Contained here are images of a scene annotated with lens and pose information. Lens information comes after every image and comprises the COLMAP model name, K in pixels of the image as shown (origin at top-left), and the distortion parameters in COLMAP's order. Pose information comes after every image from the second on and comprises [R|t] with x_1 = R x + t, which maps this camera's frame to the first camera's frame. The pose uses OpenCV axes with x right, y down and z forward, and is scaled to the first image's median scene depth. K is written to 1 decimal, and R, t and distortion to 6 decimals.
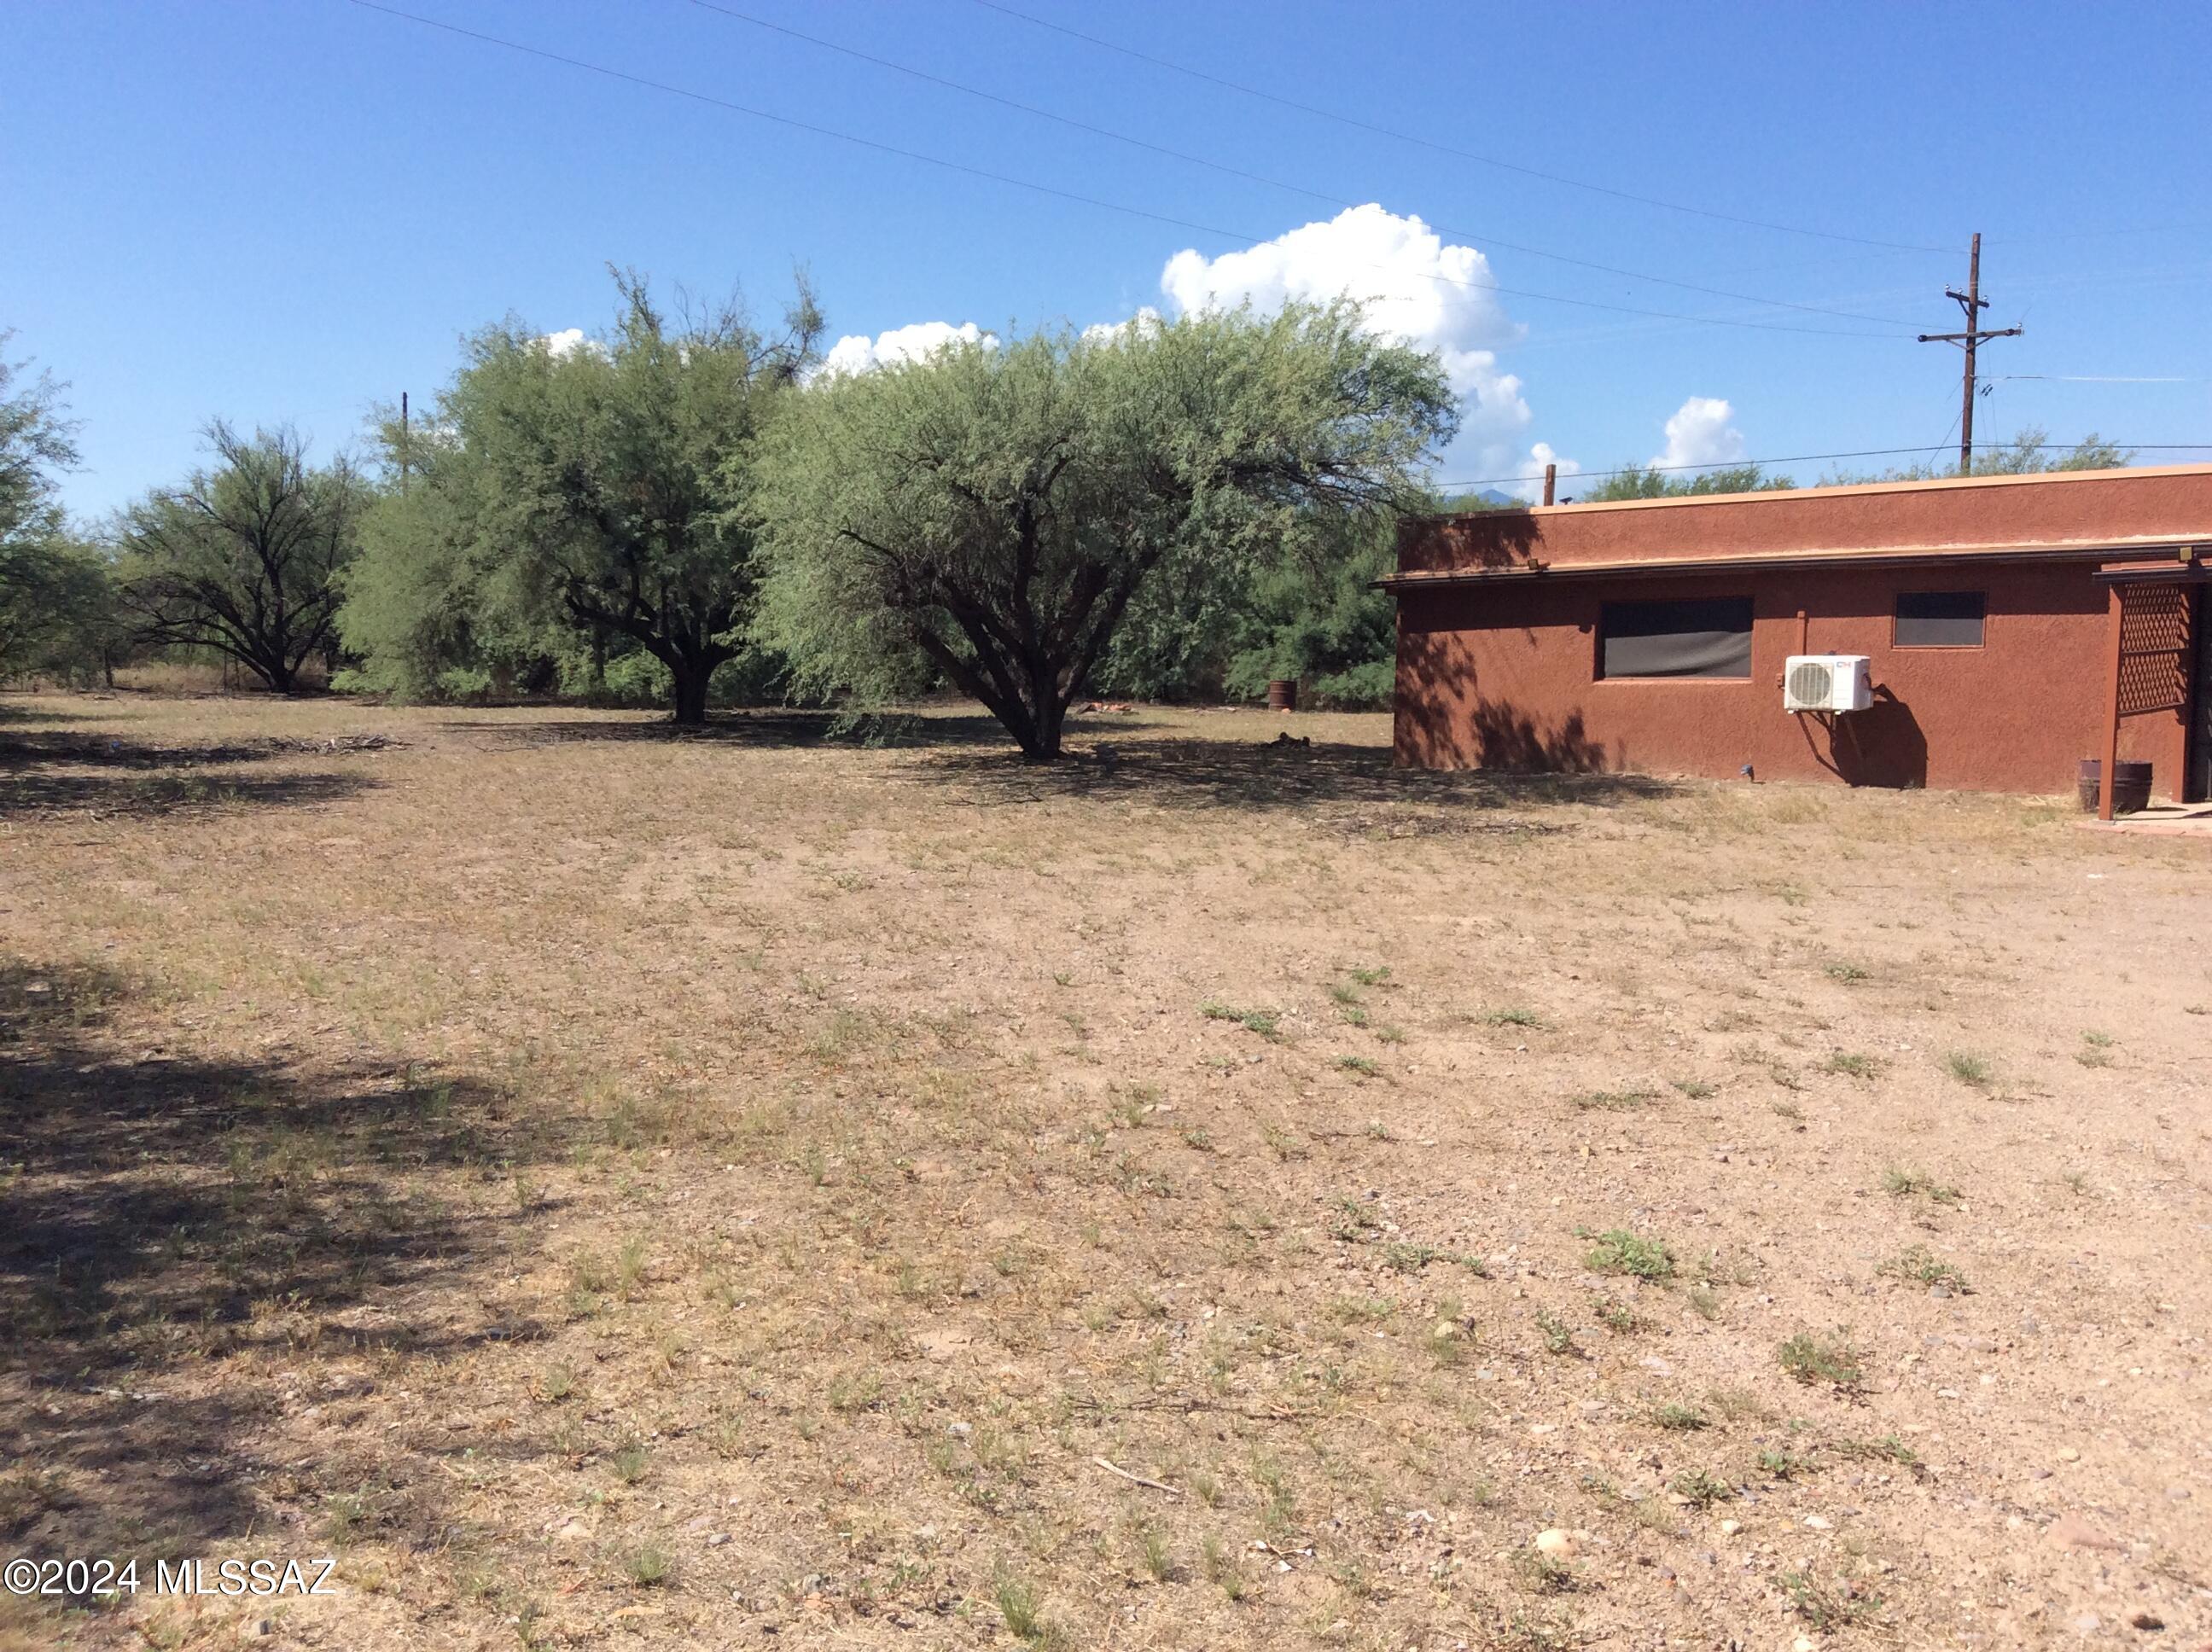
lens RADIAL K [[2014.7, 0, 1106.0], [0, 2014.7, 826.0], [0, 0, 1]] dist [0.226734, -0.445311]
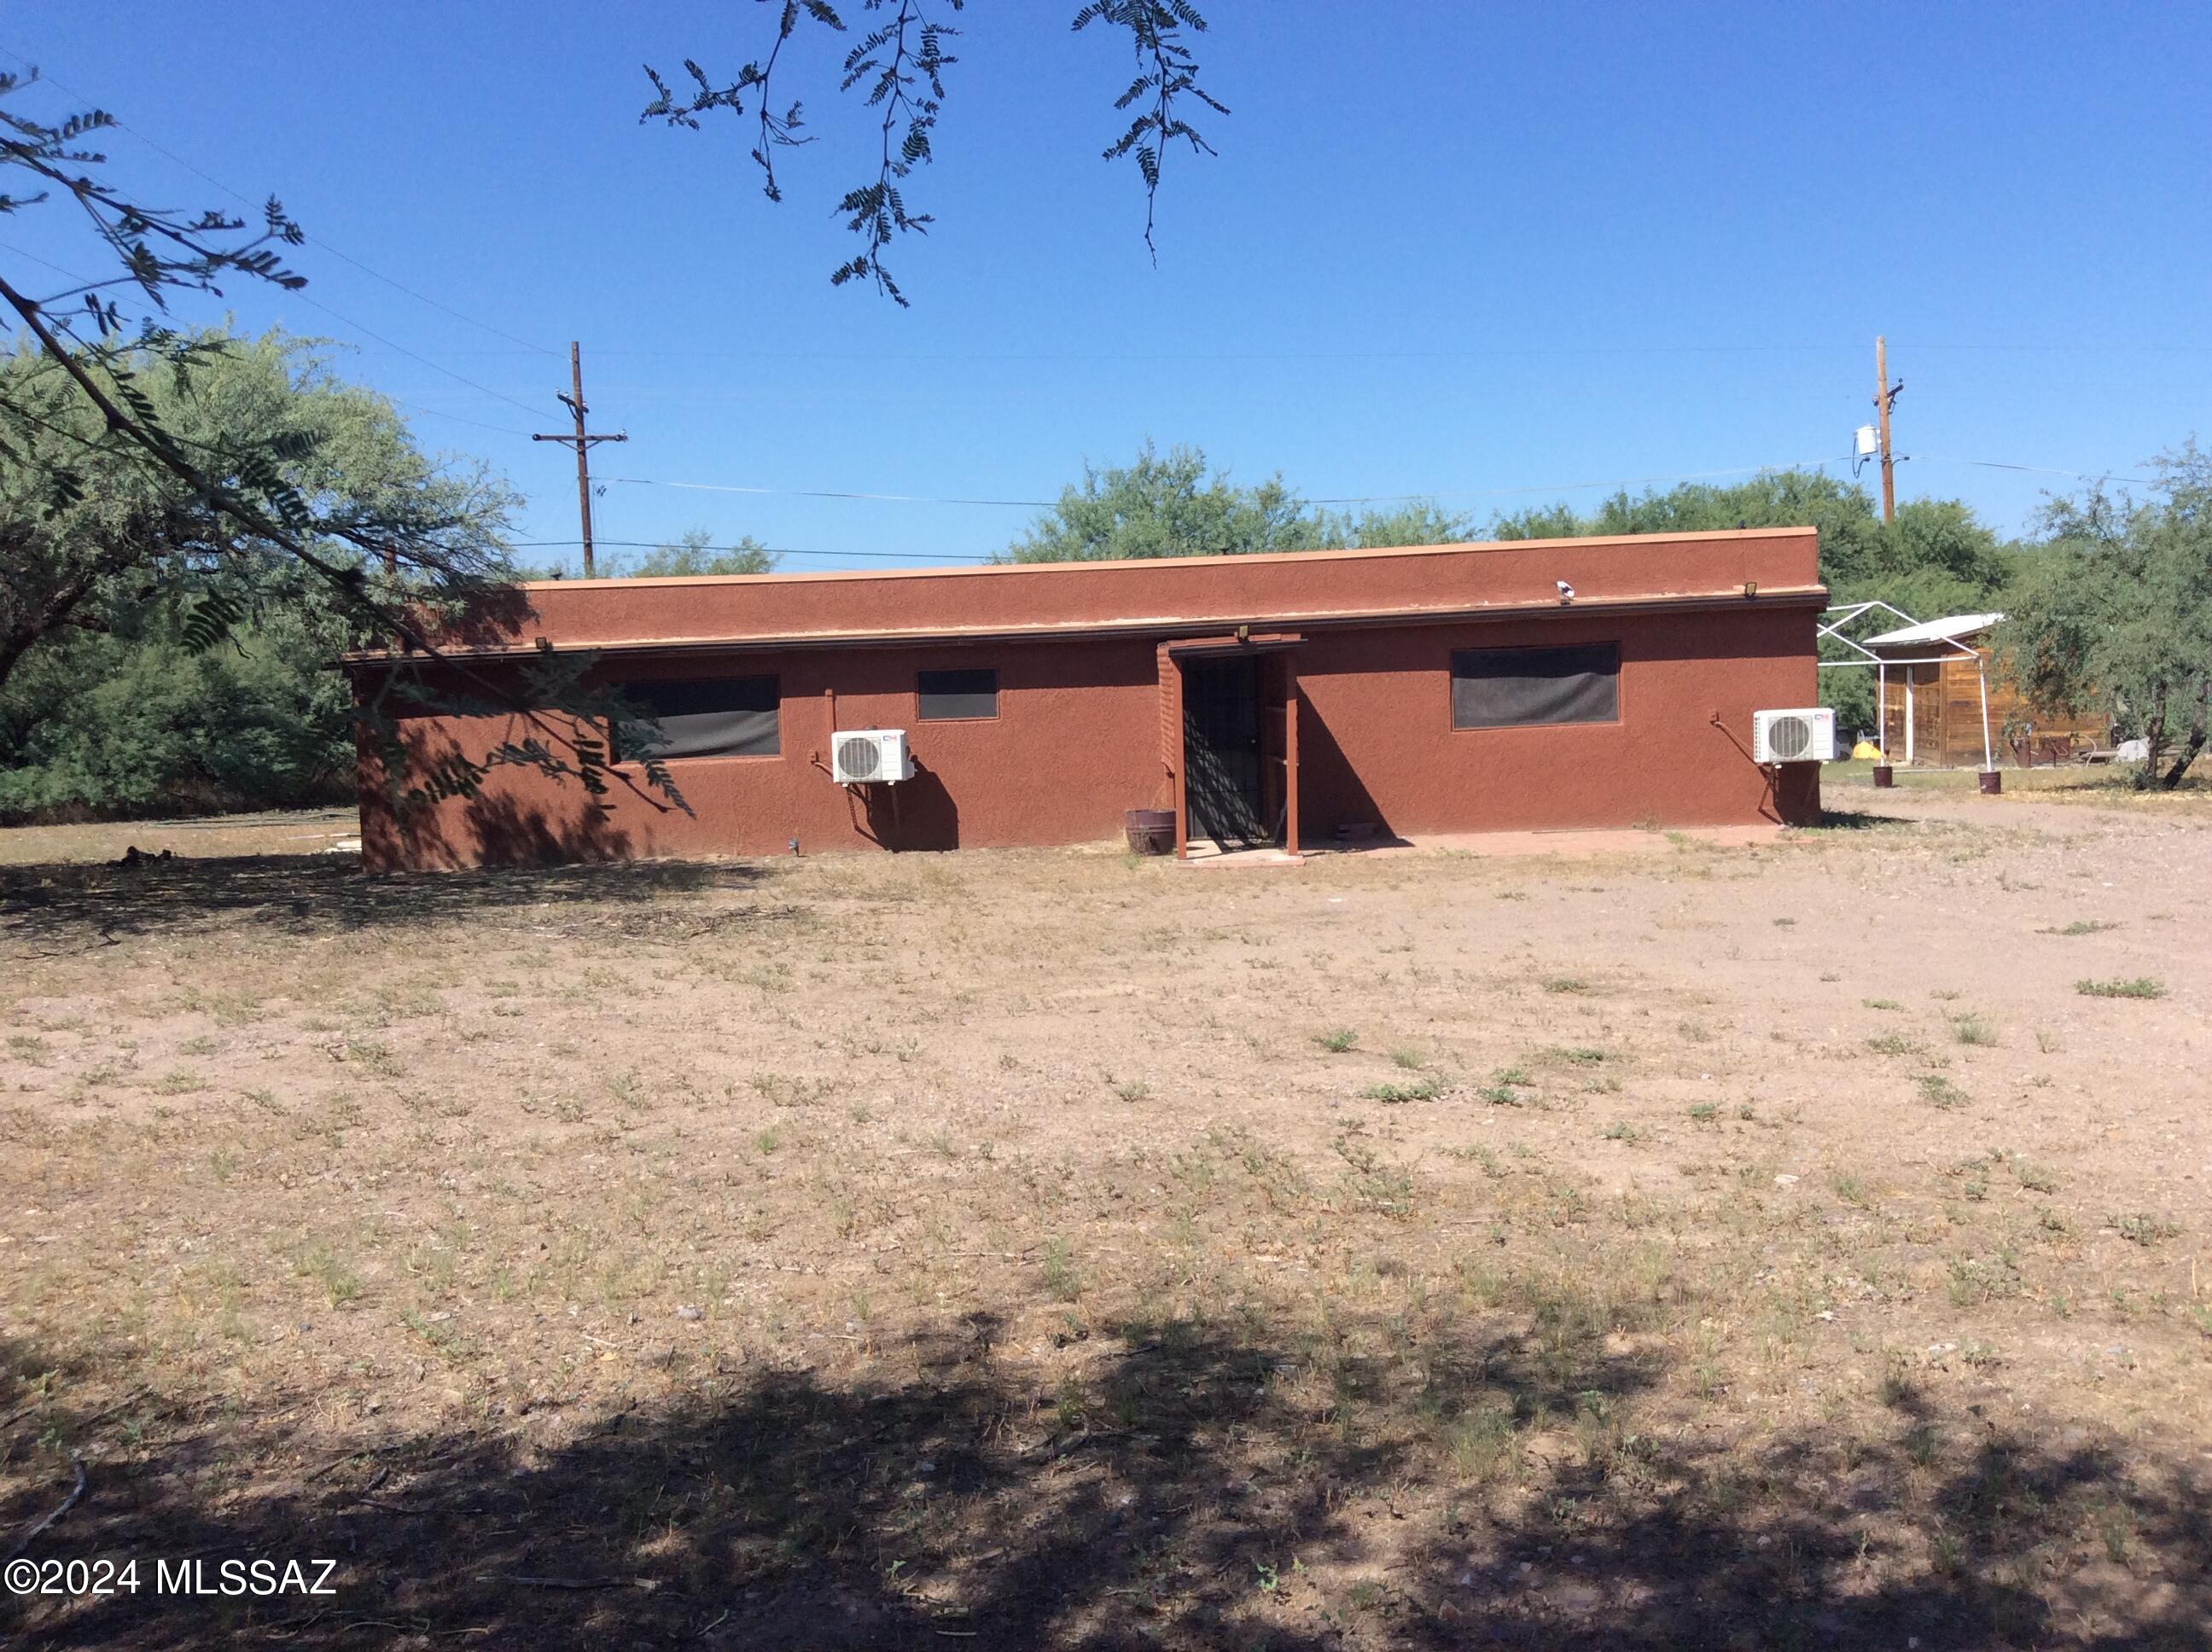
lens RADIAL K [[2014.7, 0, 1106.0], [0, 2014.7, 826.0], [0, 0, 1]] dist [0.226734, -0.445311]
pose [[0.733108, -0.066282, 0.676874, -0.240537], [0.097390, 0.995214, -0.008025, -0.012717], [-0.673103, 0.071804, 0.736055, 0.145239]]
